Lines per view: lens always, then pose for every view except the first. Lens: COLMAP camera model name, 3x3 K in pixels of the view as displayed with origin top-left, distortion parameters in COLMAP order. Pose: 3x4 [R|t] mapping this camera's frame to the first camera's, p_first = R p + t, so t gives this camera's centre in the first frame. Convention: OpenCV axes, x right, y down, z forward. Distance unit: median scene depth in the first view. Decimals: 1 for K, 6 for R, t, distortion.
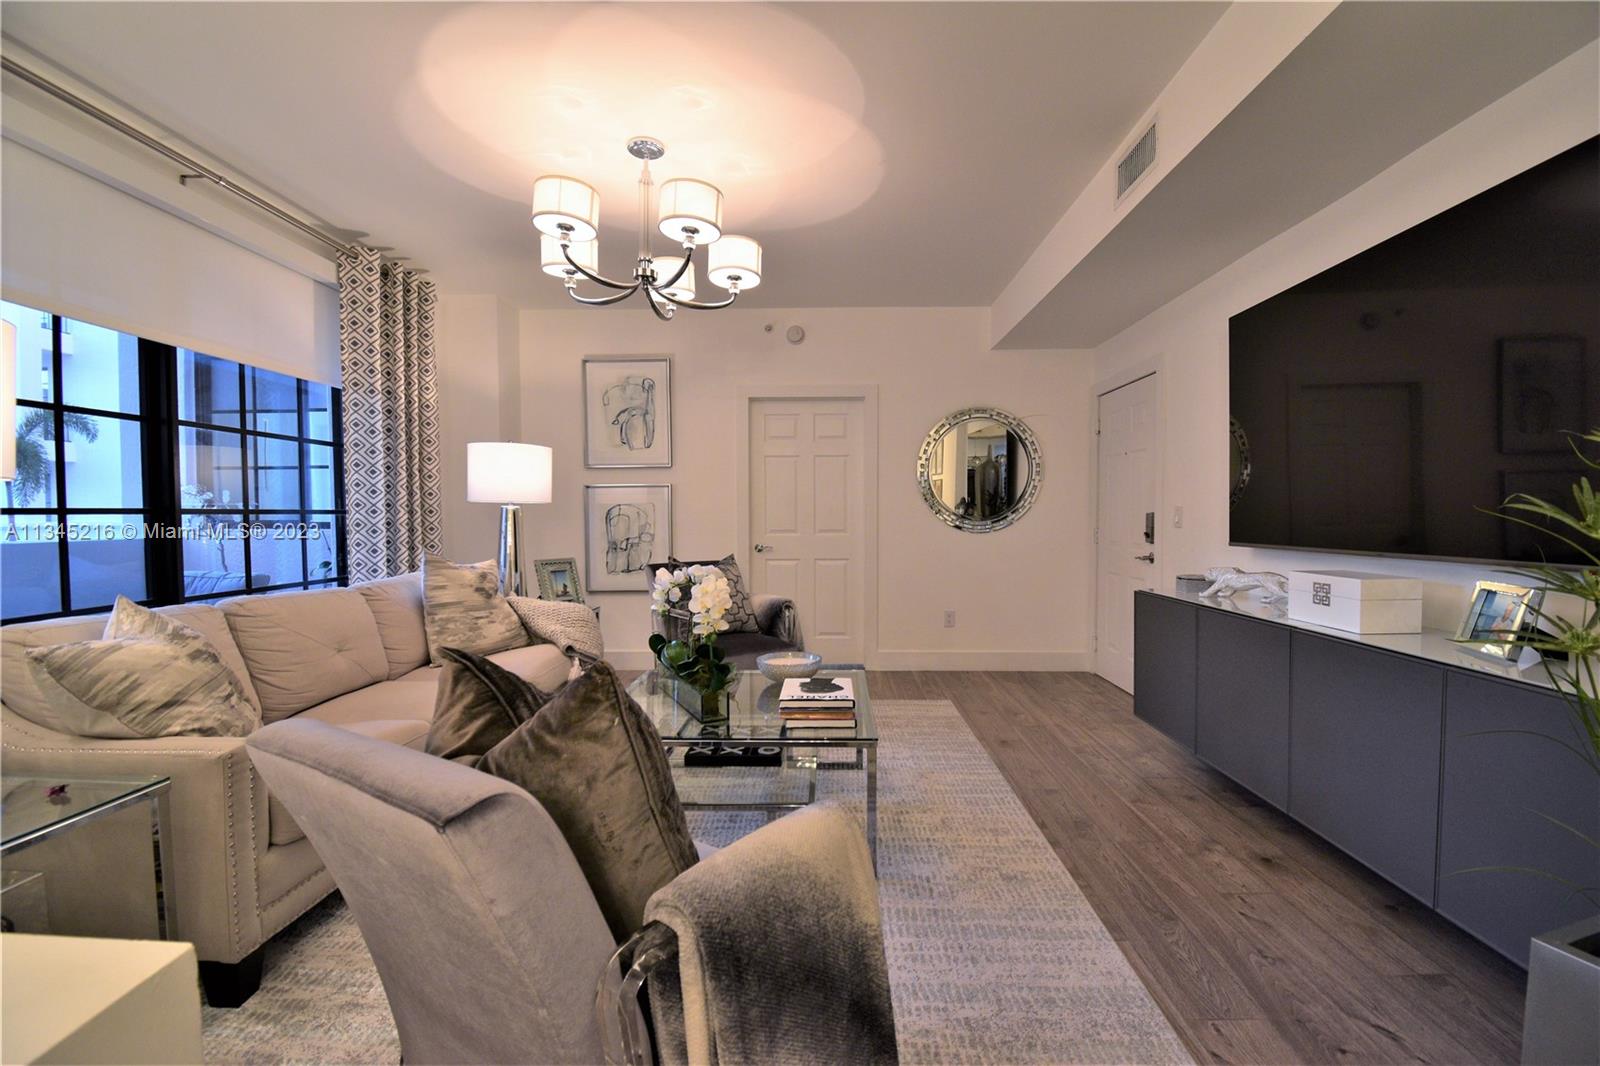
lens RADIAL K [[706.8, 0, 810.4], [0, 706.8, 539.4], [0, 0, 1]] dist [0.008132, -0.019273]
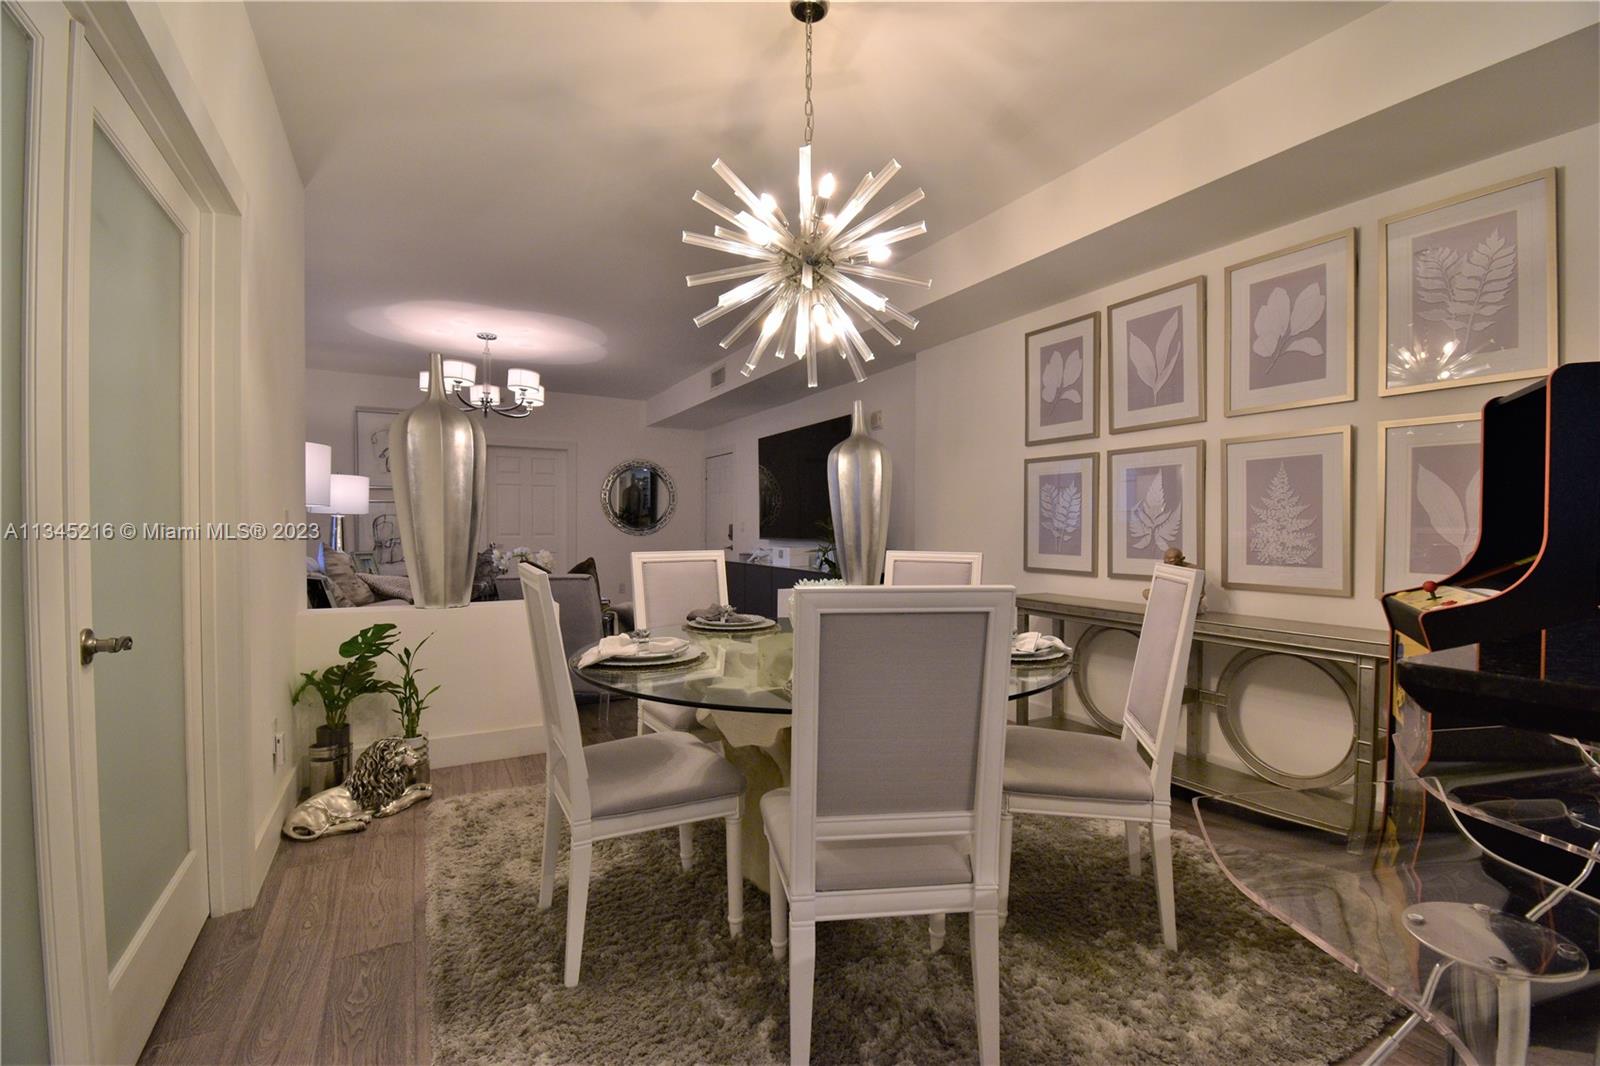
lens RADIAL K [[706.8, 0, 812.7], [0, 706.8, 530.8], [0, 0, 1]] dist [0.008132, -0.019273]
pose [[0.864875, 0.004192, 0.501970, -0.393657], [0.009641, 0.999642, -0.024959, 0.041216], [-0.501895, 0.026426, 0.864525, -1.035778]]
